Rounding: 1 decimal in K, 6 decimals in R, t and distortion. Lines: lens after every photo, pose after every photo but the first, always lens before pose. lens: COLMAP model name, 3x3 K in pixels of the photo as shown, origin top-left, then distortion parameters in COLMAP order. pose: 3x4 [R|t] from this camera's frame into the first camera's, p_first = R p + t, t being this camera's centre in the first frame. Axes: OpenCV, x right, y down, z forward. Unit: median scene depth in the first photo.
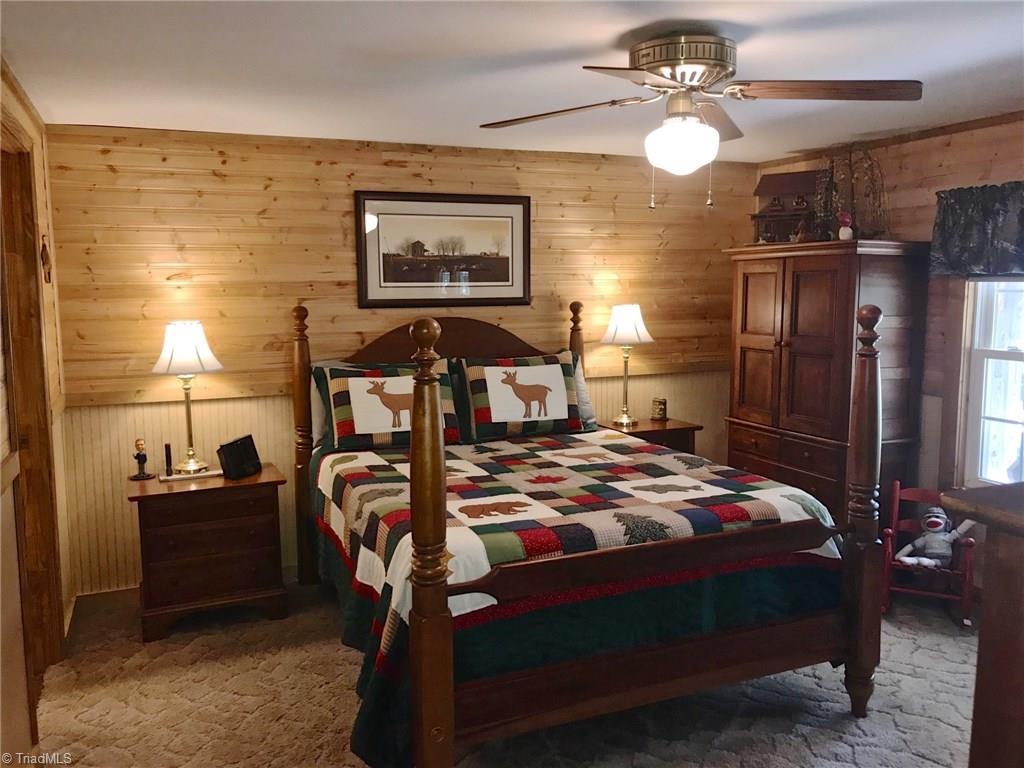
lens RADIAL K [[838.2, 0, 503.1], [0, 838.2, 392.1], [0, 0, 1]] dist [0.049624, -0.062586]
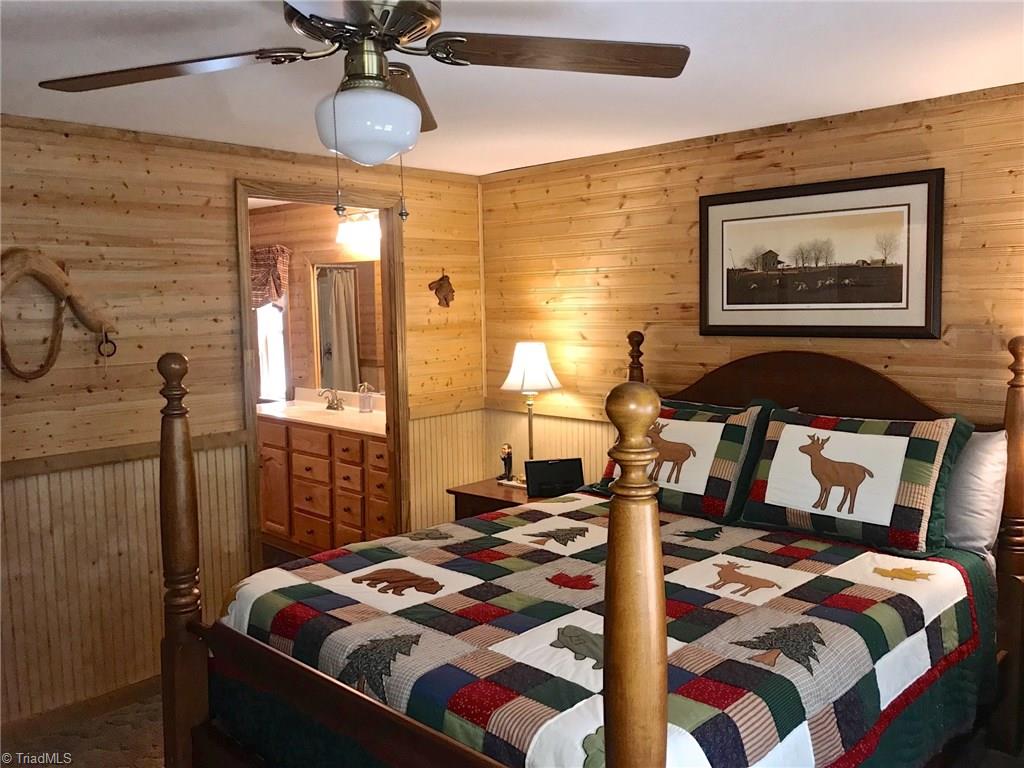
lens RADIAL K [[838.2, 0, 506.5], [0, 838.2, 378.0], [0, 0, 1]] dist [0.049624, -0.062586]
pose [[0.399156, 0.087362, -0.912711, 0.528273], [-0.101506, 0.993542, 0.050707, -0.080717], [0.911247, 0.072405, 0.405446, 0.487948]]
